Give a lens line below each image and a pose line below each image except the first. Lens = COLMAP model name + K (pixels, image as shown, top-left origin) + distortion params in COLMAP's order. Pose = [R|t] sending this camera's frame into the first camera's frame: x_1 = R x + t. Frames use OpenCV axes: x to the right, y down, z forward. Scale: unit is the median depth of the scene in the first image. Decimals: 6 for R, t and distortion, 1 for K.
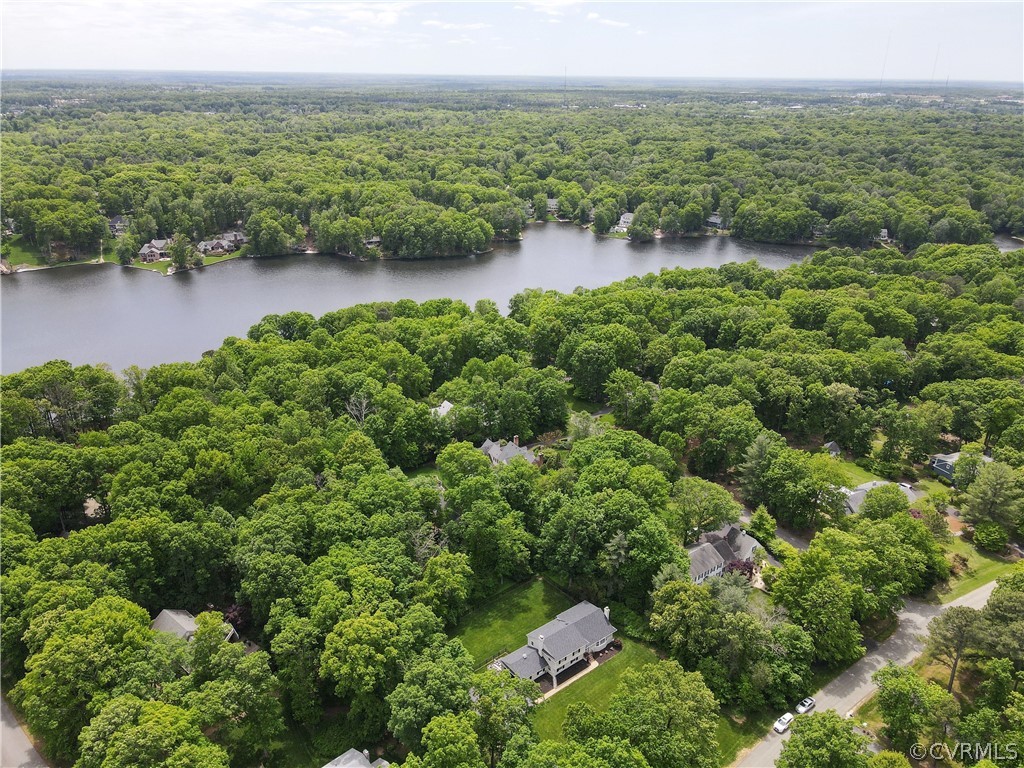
lens RADIAL K [[749.2, 0, 512.0], [0, 749.2, 384.0], [0, 0, 1]] dist [0.007613, -0.014994]
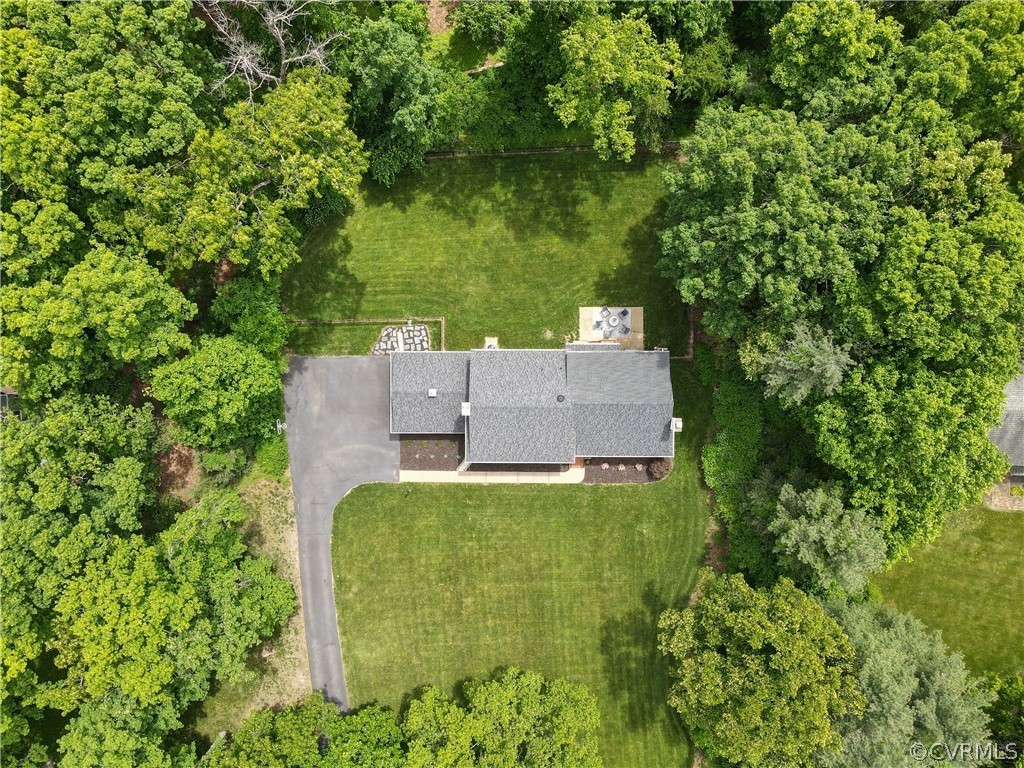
lens RADIAL K [[749.2, 0, 512.0], [0, 749.2, 384.0], [0, 0, 1]] dist [0.007613, -0.014994]
pose [[0.778267, 0.627147, -0.031413, 0.017805], [-0.200291, 0.295345, 0.934160, -0.013842], [0.595133, -0.720734, 0.355469, 0.250122]]
